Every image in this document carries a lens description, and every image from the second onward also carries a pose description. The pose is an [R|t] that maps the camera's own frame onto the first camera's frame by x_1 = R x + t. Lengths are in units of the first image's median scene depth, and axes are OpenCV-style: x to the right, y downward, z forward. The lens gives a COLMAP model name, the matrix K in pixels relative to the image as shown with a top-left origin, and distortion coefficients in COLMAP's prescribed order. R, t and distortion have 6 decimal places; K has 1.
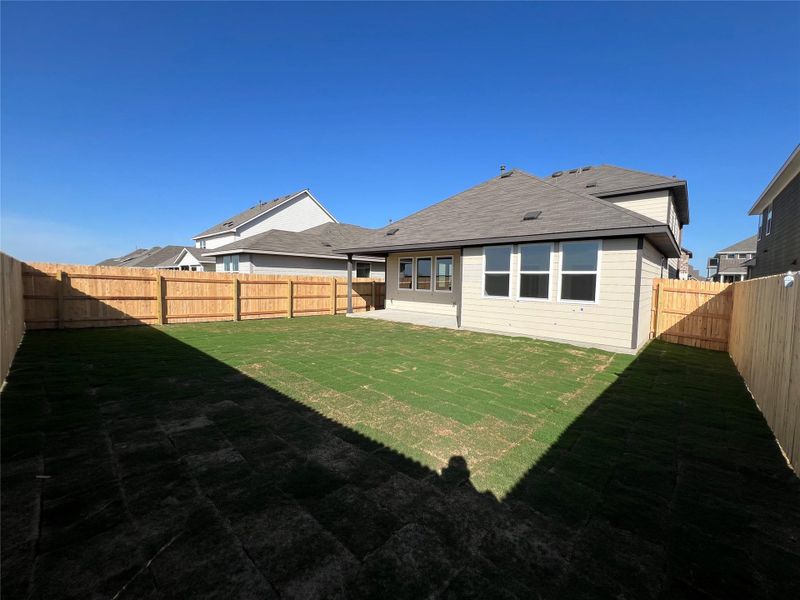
lens RADIAL K [[325.3, 0, 401.6], [0, 325.3, 298.3], [0, 0, 1]] dist [0.000496, -0.000263]
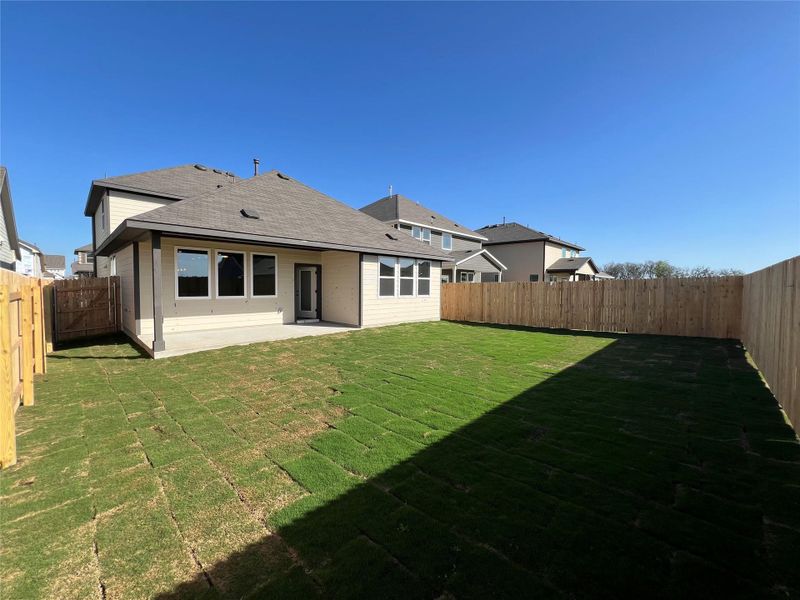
lens RADIAL K [[325.3, 0, 401.9], [0, 325.3, 299.2], [0, 0, 1]] dist [0.000496, -0.000263]
pose [[0.026741, -0.060630, 0.997802, -0.969117], [0.050041, 0.996989, 0.059239, -0.066468], [-0.998389, 0.048347, 0.029695, 0.897396]]
